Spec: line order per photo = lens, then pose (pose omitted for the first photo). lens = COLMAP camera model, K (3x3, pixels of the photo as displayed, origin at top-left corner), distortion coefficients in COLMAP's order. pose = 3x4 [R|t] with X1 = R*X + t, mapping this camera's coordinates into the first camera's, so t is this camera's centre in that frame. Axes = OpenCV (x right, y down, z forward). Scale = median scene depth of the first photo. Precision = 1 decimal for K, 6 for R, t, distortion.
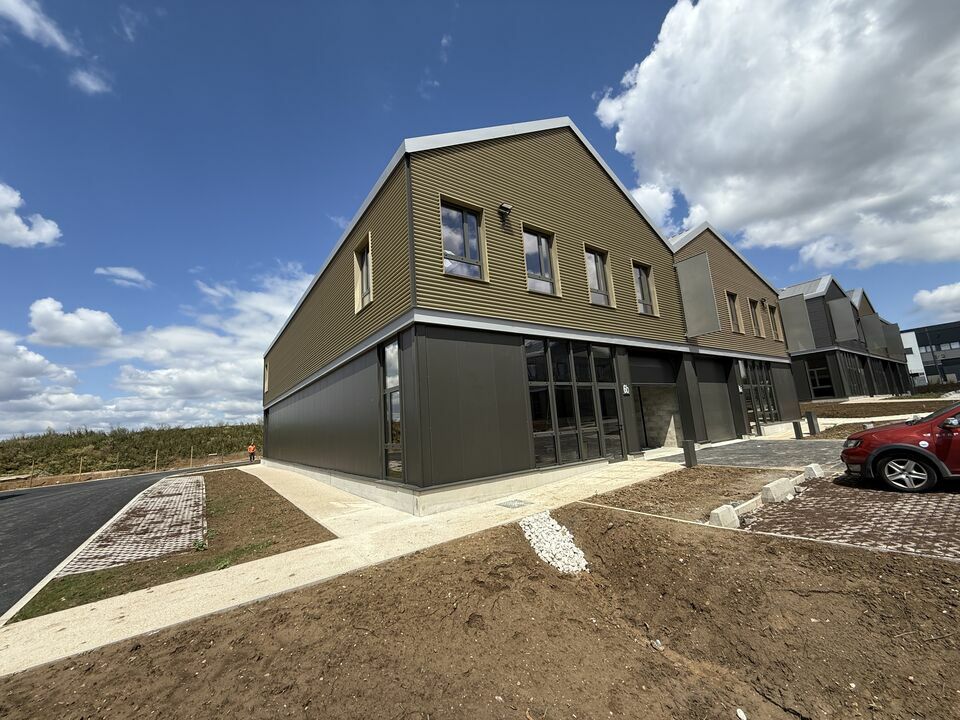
lens RADIAL K [[383.0, 0, 478.2], [0, 383.0, 359.1], [0, 0, 1]] dist [-0.000015, 0.000344]
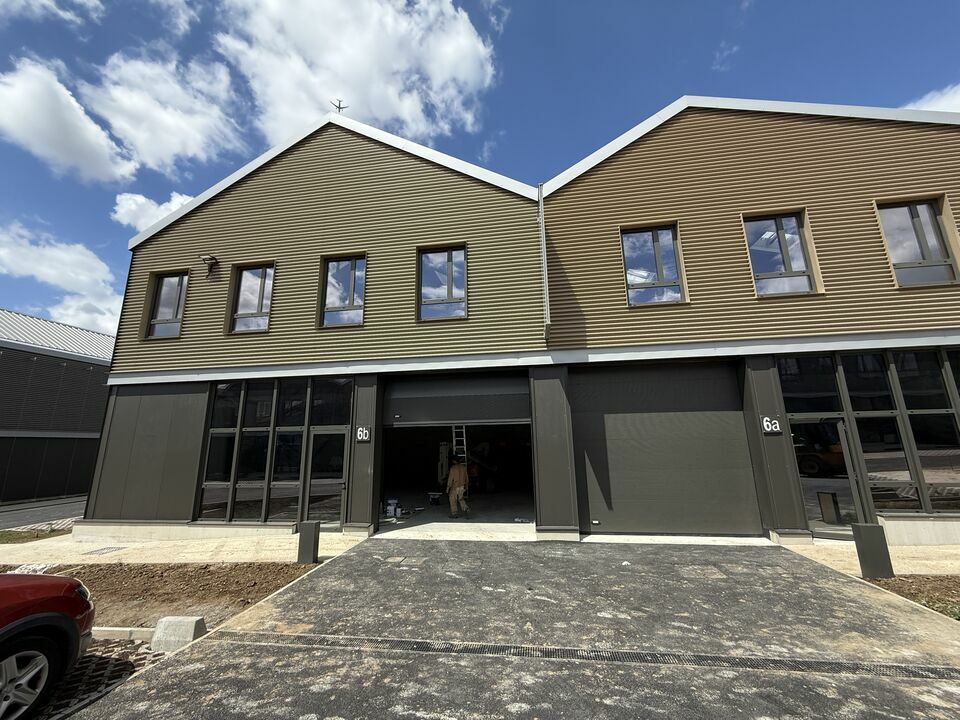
lens RADIAL K [[383.0, 0, 478.2], [0, 383.0, 359.1], [0, 0, 1]] dist [-0.000015, 0.000344]
pose [[0.716969, -0.172249, -0.675490, 0.209013], [0.073499, 0.982270, -0.172466, 0.016702], [0.693220, 0.074005, 0.716916, 0.131835]]
